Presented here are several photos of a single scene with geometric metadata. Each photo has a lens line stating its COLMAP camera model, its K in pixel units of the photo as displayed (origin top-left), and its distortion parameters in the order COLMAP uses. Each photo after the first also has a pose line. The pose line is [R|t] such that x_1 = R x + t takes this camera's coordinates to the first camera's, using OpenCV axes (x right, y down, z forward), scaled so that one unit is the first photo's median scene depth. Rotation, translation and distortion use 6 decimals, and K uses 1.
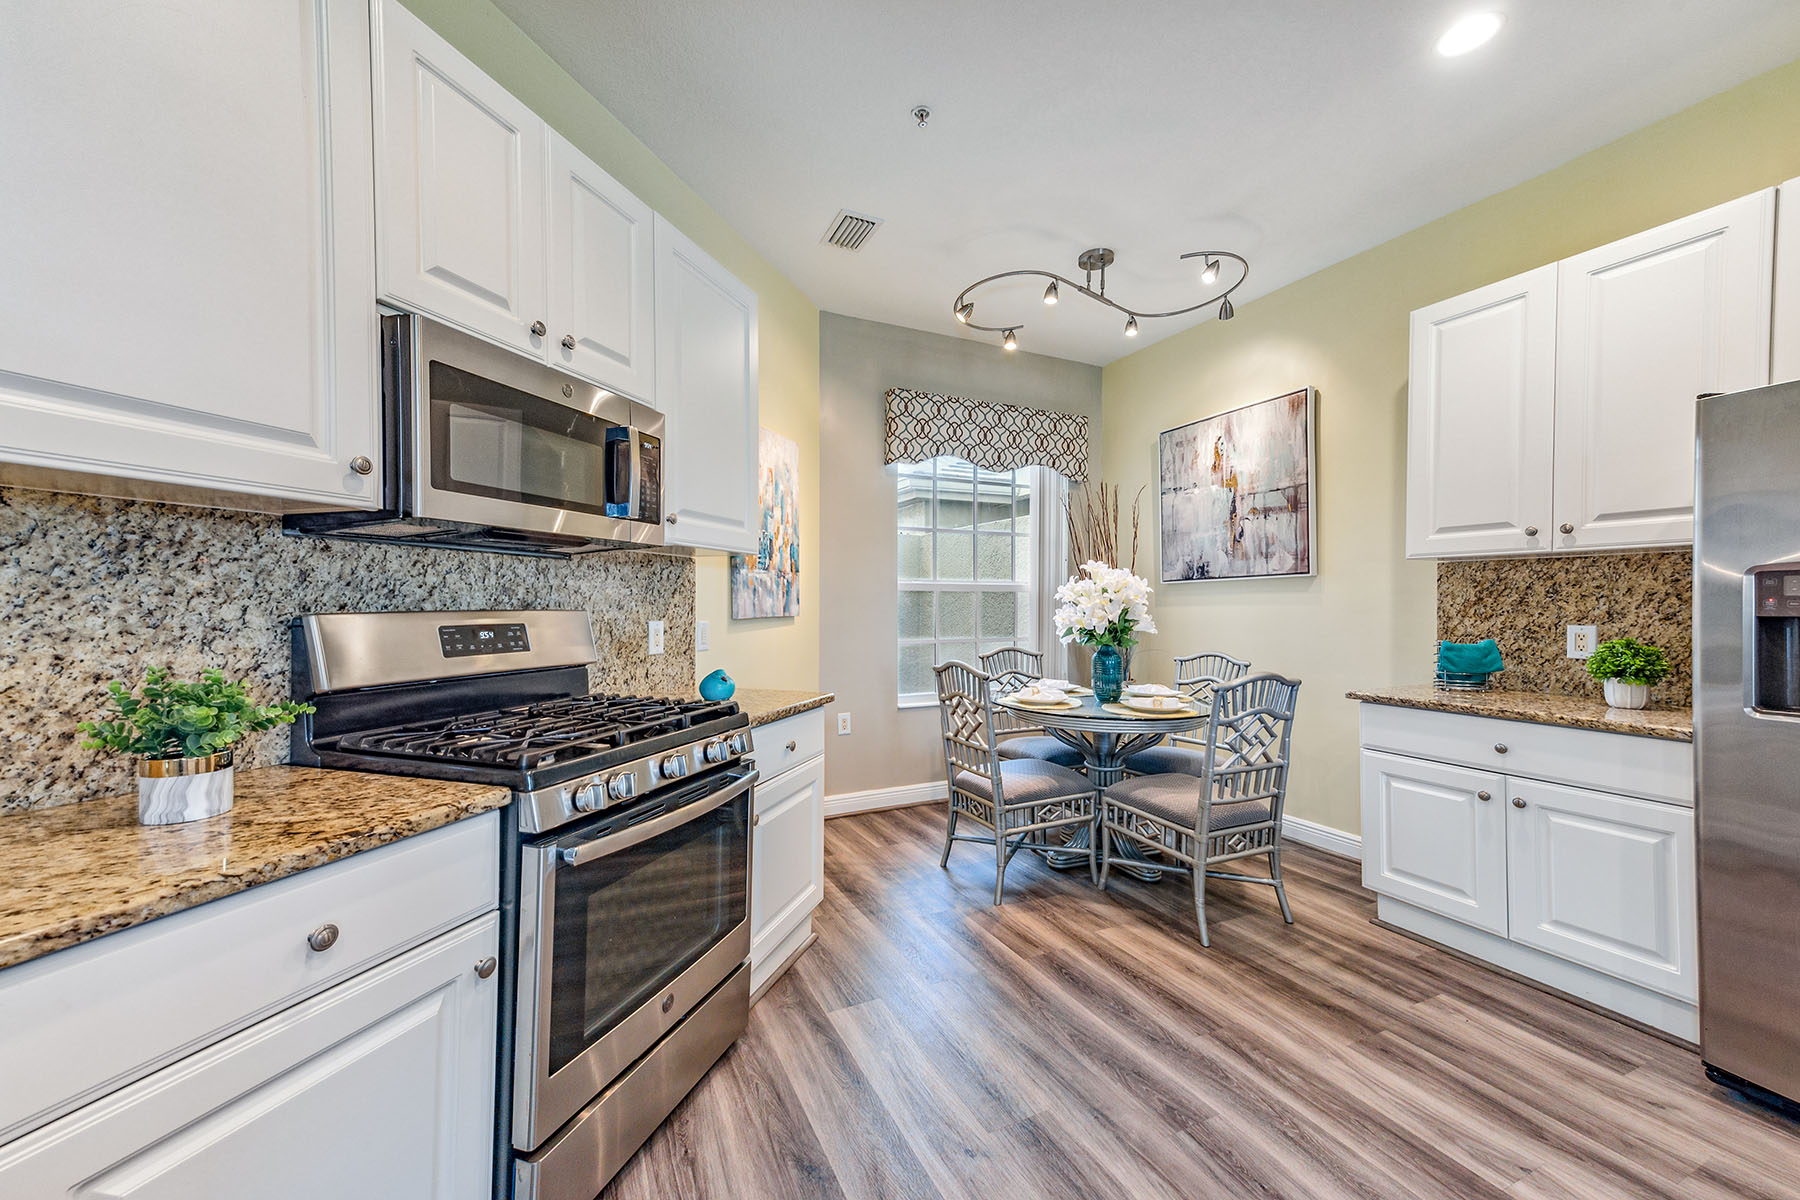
lens RADIAL K [[683.1, 0, 888.3], [0, 683.1, 605.4], [0, 0, 1]] dist [0.026429, -0.000646]
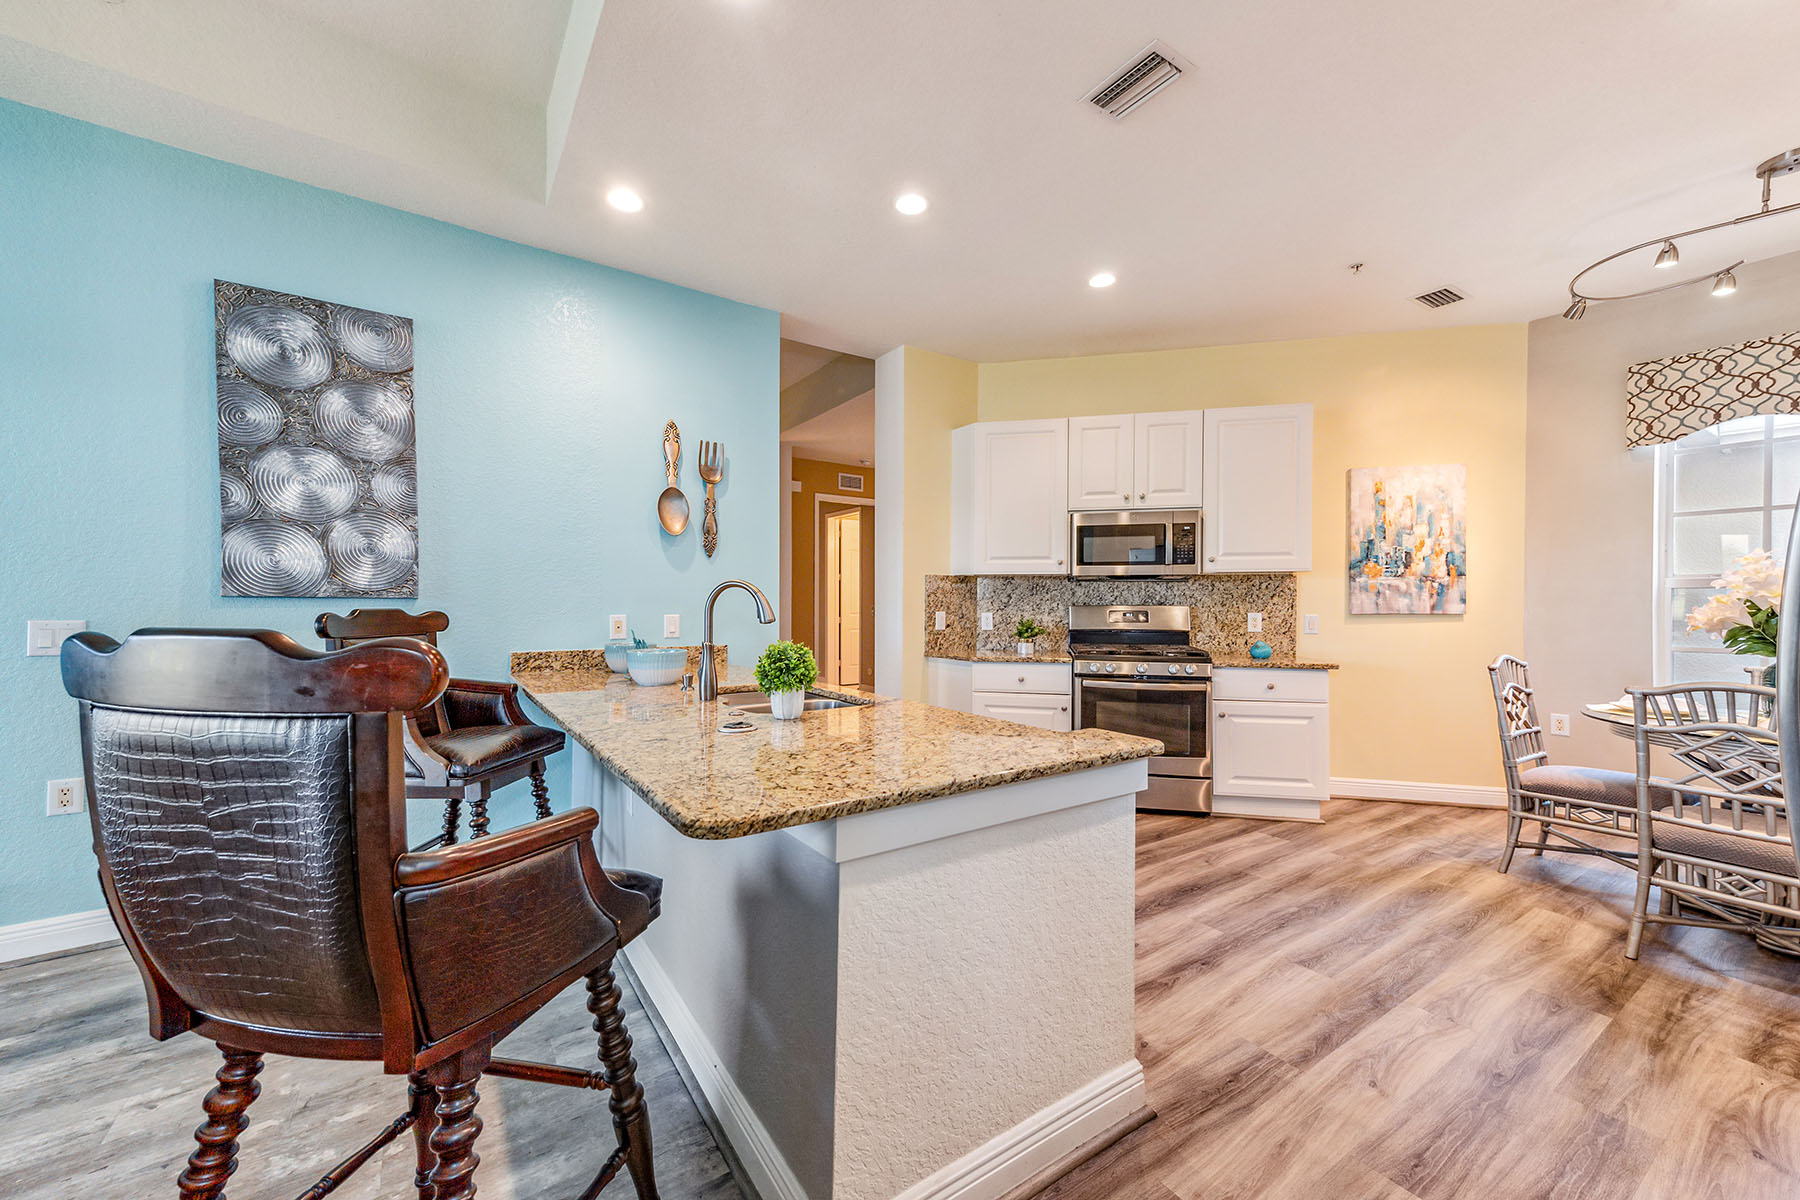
lens RADIAL K [[683.1, 0, 893.9], [0, 683.1, 606.0], [0, 0, 1]] dist [0.026429, -0.000646]
pose [[0.149039, 0.005475, -0.988816, 1.023959], [-0.004441, 0.999978, 0.004867, 0.000823], [0.988821, 0.003666, 0.149060, -0.133361]]
